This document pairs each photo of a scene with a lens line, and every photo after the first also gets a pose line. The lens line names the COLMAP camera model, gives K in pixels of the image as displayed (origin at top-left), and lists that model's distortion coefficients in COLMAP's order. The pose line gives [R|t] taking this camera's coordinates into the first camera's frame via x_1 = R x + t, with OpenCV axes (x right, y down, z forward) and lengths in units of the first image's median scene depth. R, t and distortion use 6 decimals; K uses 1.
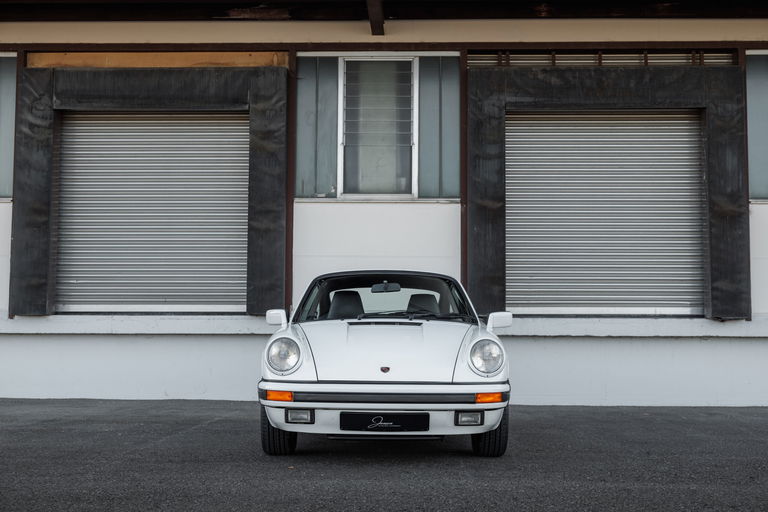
lens RADIAL K [[1108.7, 0, 384.9], [0, 1108.7, 233.5], [0, 0, 1]] dist [0.031841, 0.000000]
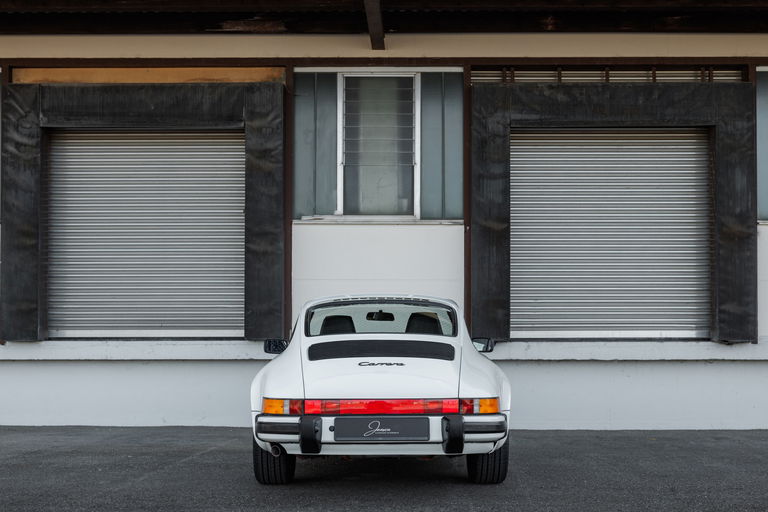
lens RADIAL K [[1010.2, 0, 411.2], [0, 1010.2, 333.2], [0, 0, 1]] dist [0.003489, 0.000000]
pose [[0.999735, -0.004091, 0.022670, 0.001497], [0.002519, 0.997618, 0.068940, 0.006449], [-0.022898, -0.068865, 0.997363, 0.110457]]
